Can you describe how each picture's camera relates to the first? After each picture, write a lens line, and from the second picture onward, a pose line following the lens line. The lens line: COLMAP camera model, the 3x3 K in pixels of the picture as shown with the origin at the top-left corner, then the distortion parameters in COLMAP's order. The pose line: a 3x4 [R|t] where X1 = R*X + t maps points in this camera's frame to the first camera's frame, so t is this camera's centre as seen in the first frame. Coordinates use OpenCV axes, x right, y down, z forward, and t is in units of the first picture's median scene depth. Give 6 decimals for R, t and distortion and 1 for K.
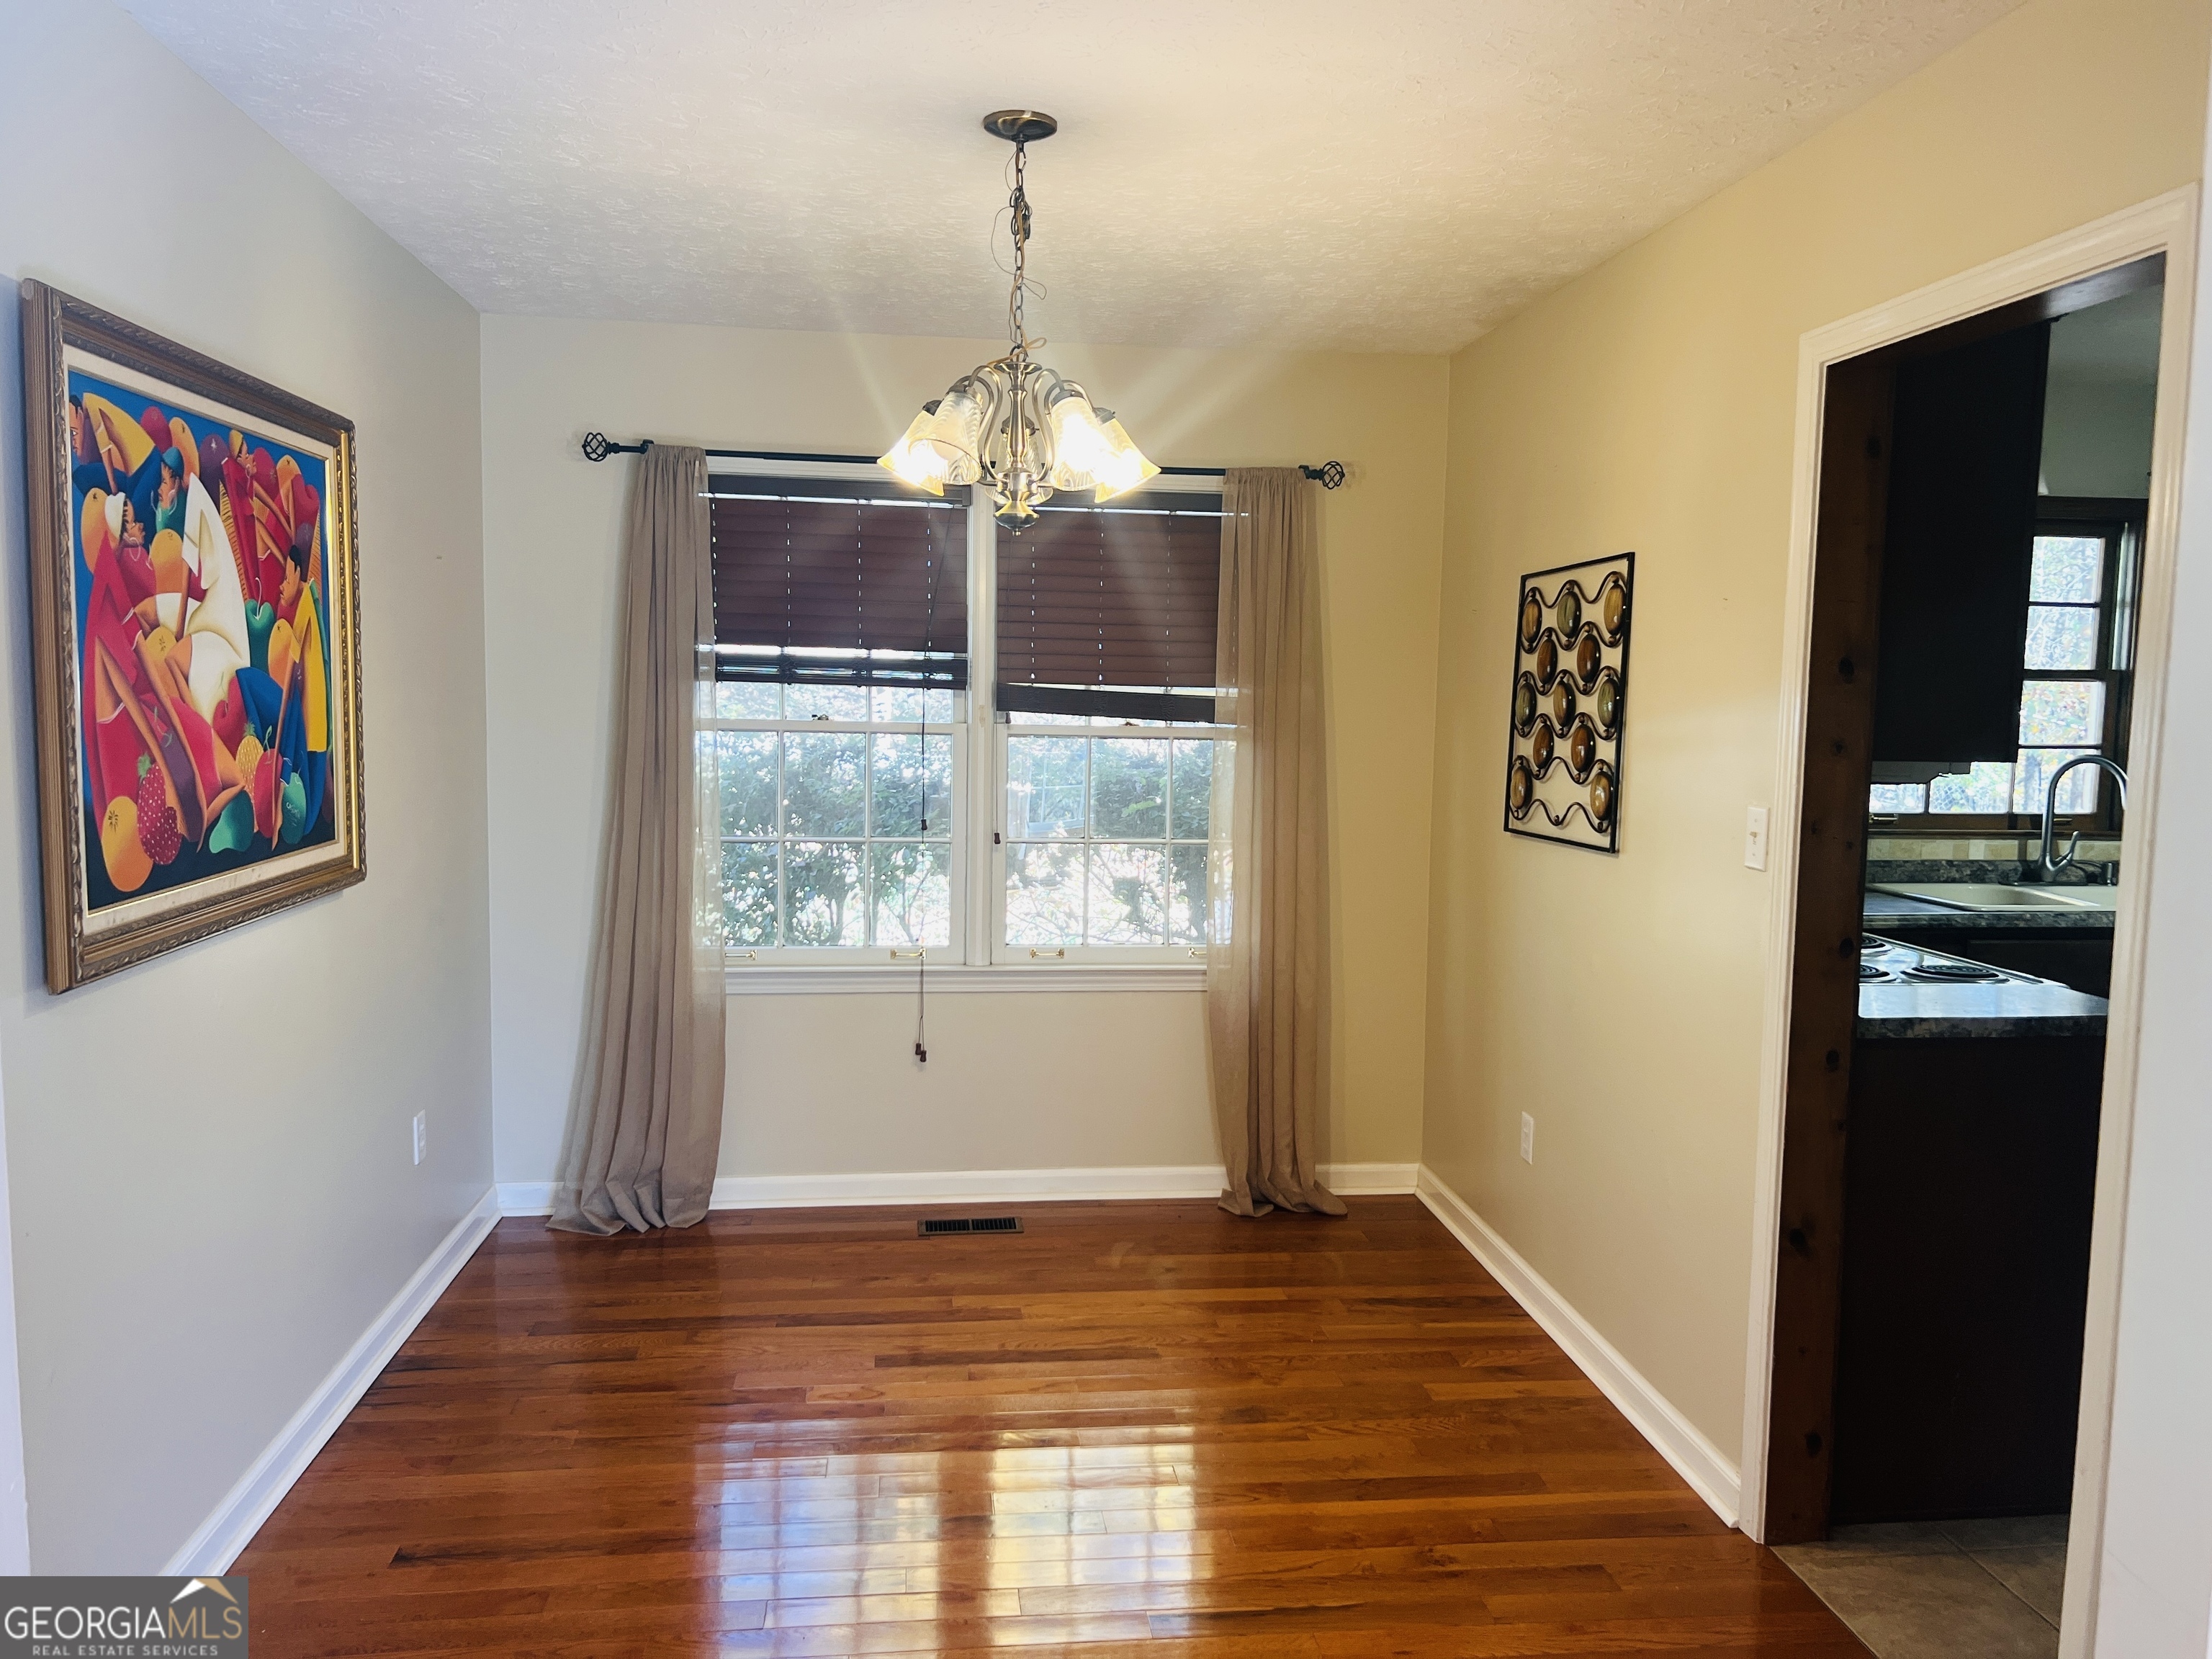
lens RADIAL K [[1677.4, 0, 1126.3], [0, 1677.4, 852.0], [0, 0, 1]] dist [0.025786, -0.009080]
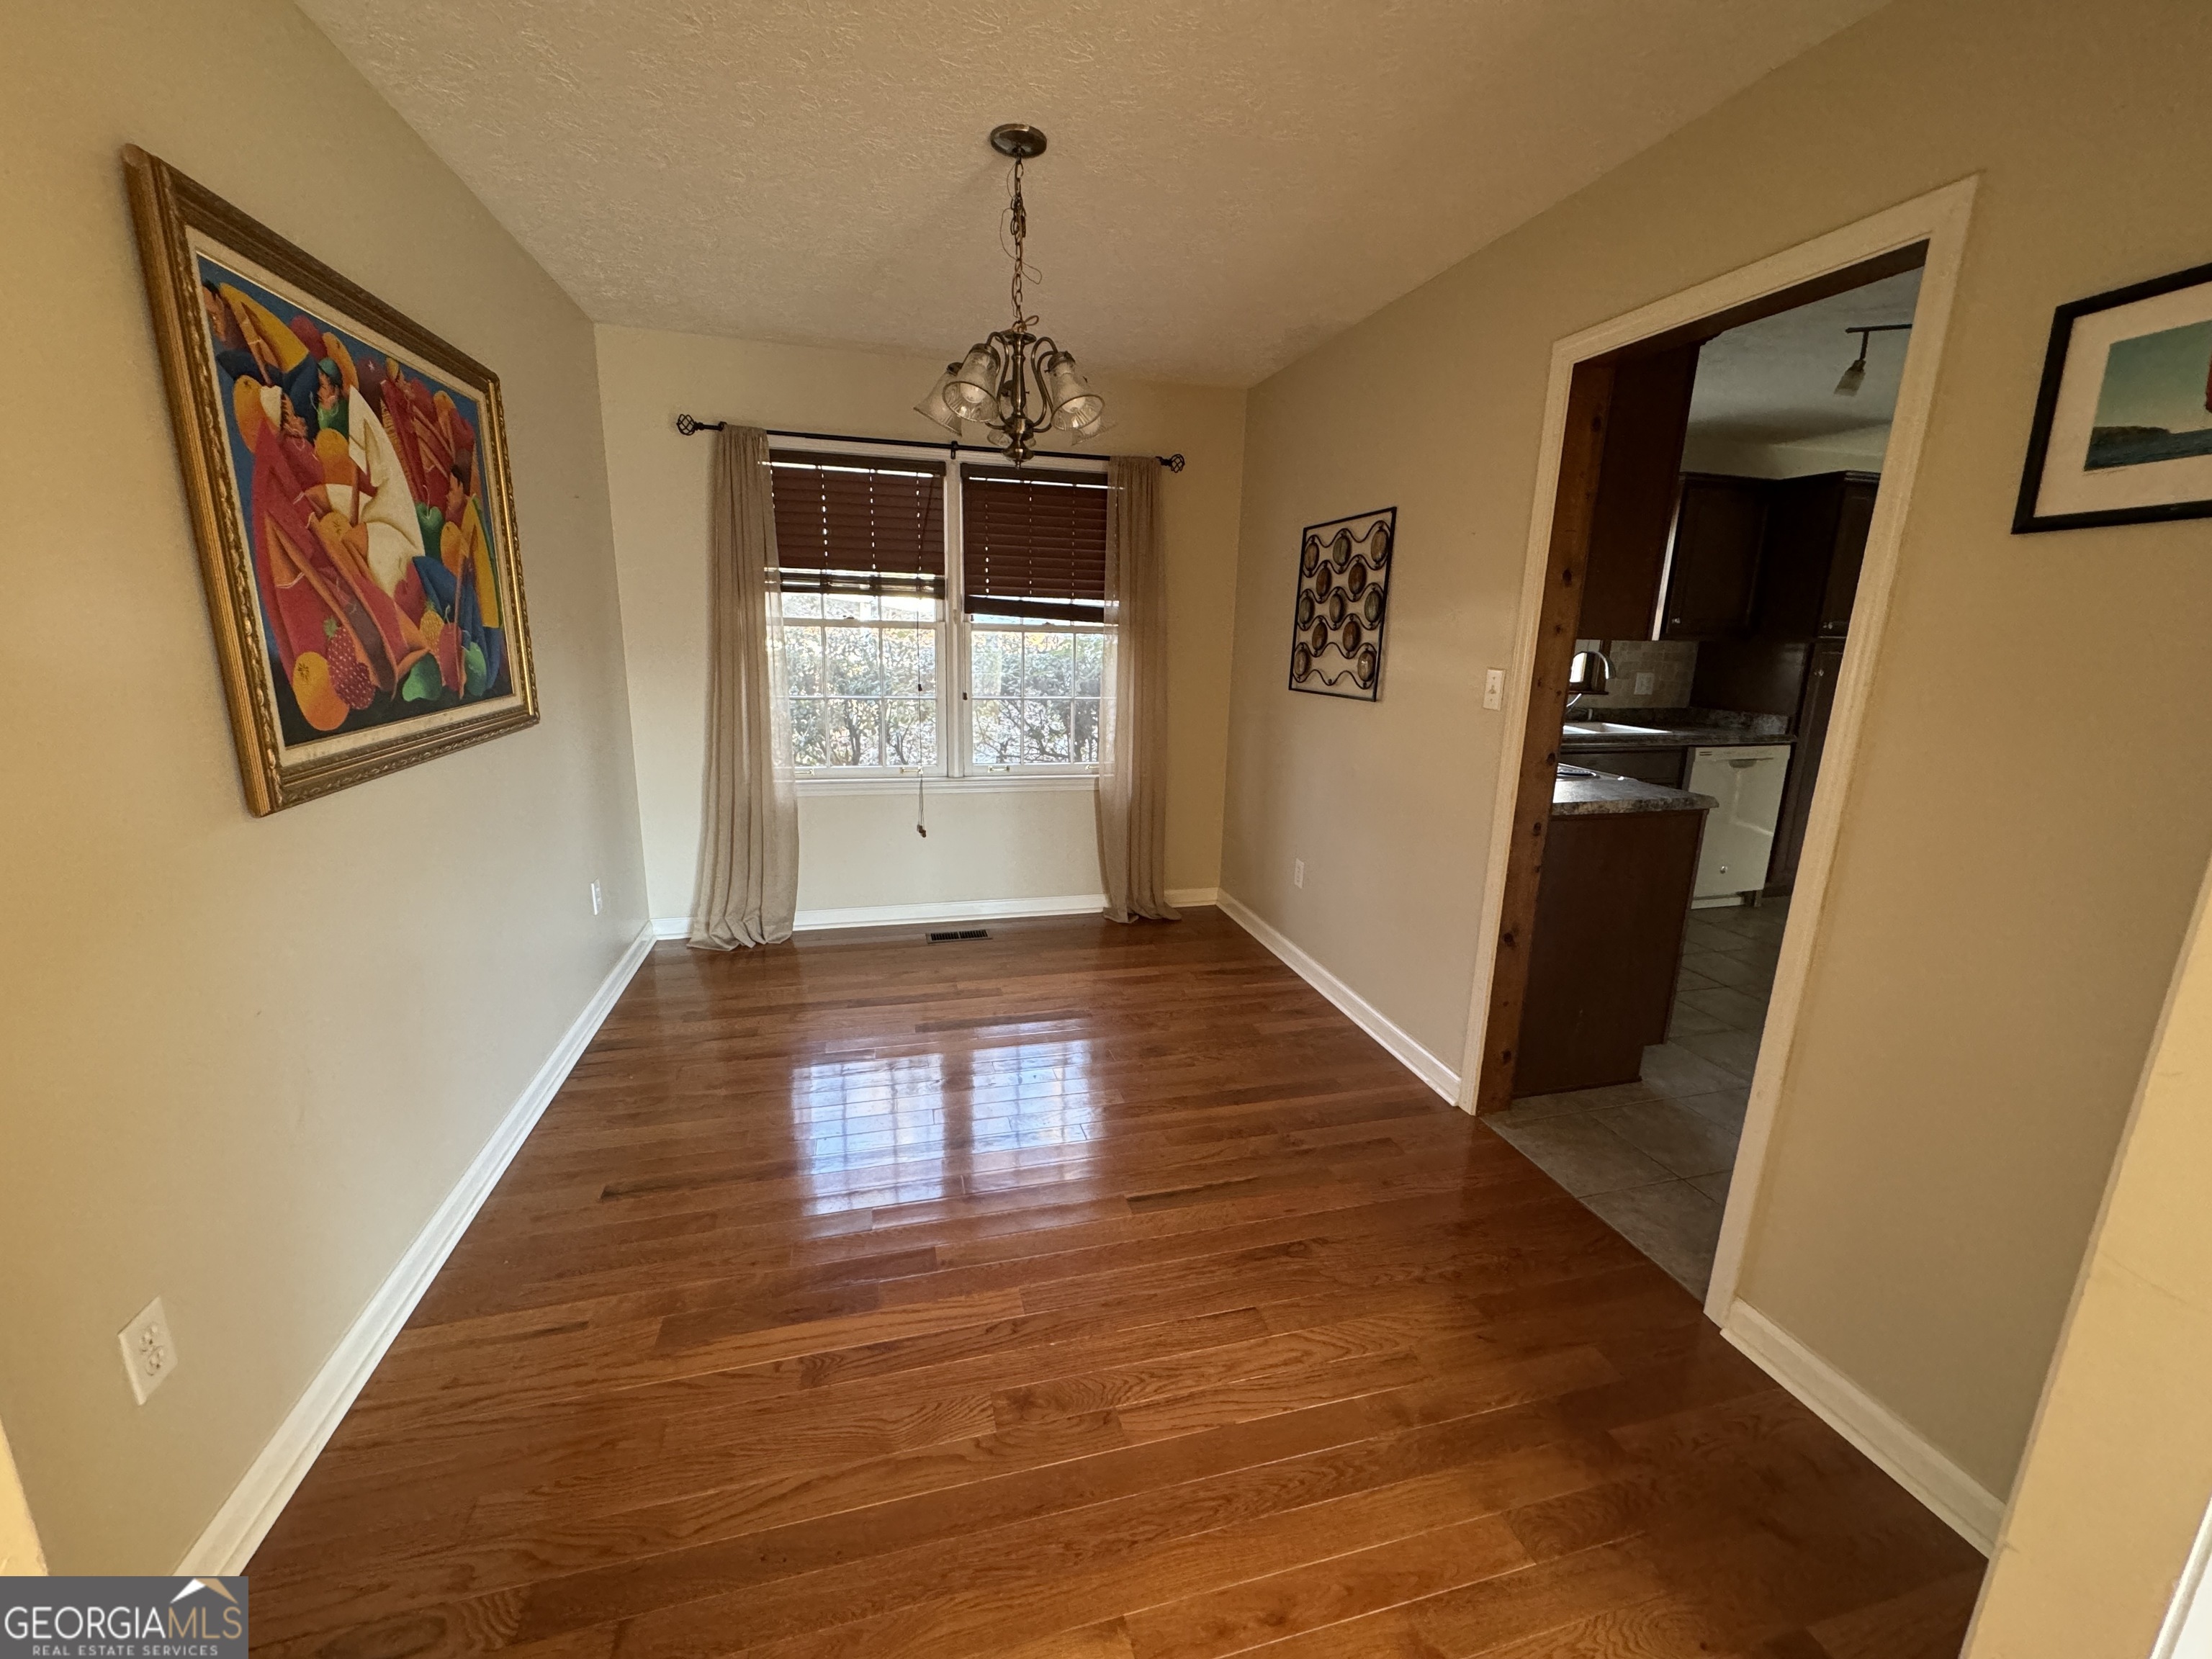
lens RADIAL K [[881.5, 0, 1111.7], [0, 881.5, 829.6], [0, 0, 1]] dist [-0.002241, 0.001561]
pose [[0.990397, -0.023316, 0.136269, -0.075862], [0.004928, 0.991004, 0.133742, 0.007759], [-0.138162, -0.131786, 0.981603, 0.188983]]
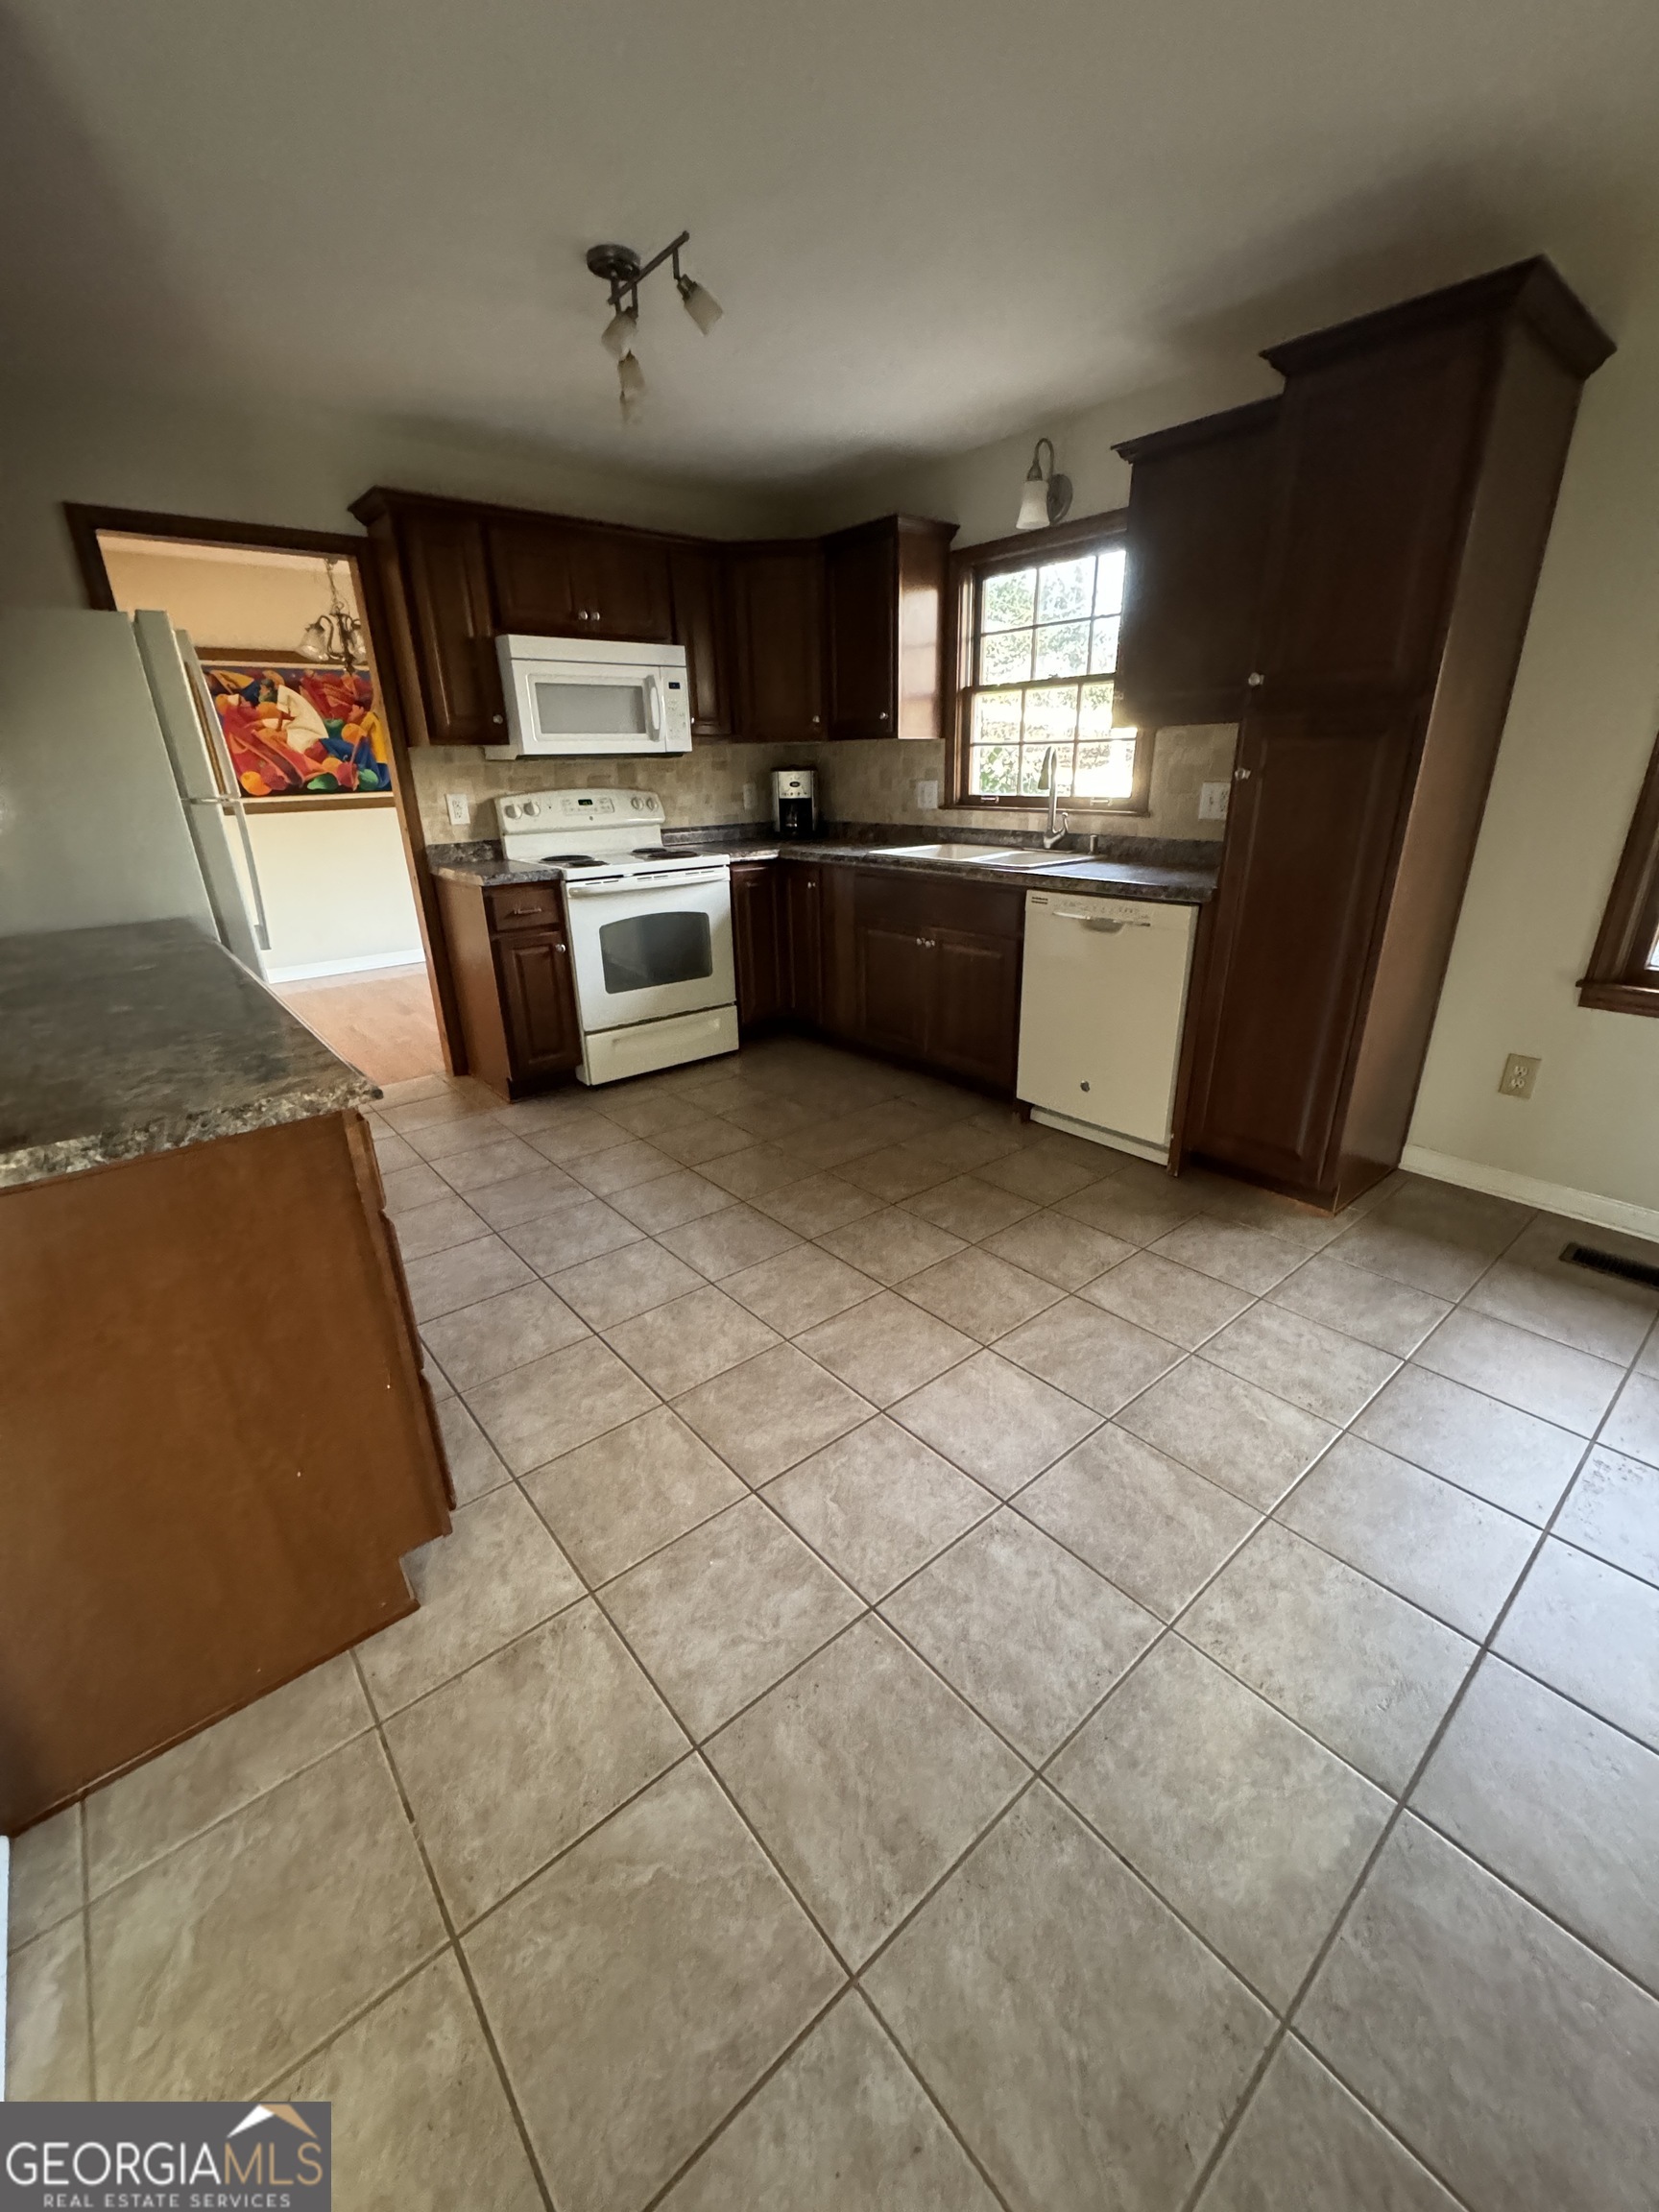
lens RADIAL K [[881.5, 0, 827.2], [0, 881.5, 1110.4], [0, 0, 1]] dist [-0.002241, 0.001561]
pose [[0.535986, 0.286806, -0.794016, 1.476084], [-0.054606, 0.950333, 0.306408, 0.012996], [0.842459, -0.120872, 0.525026, 0.638996]]
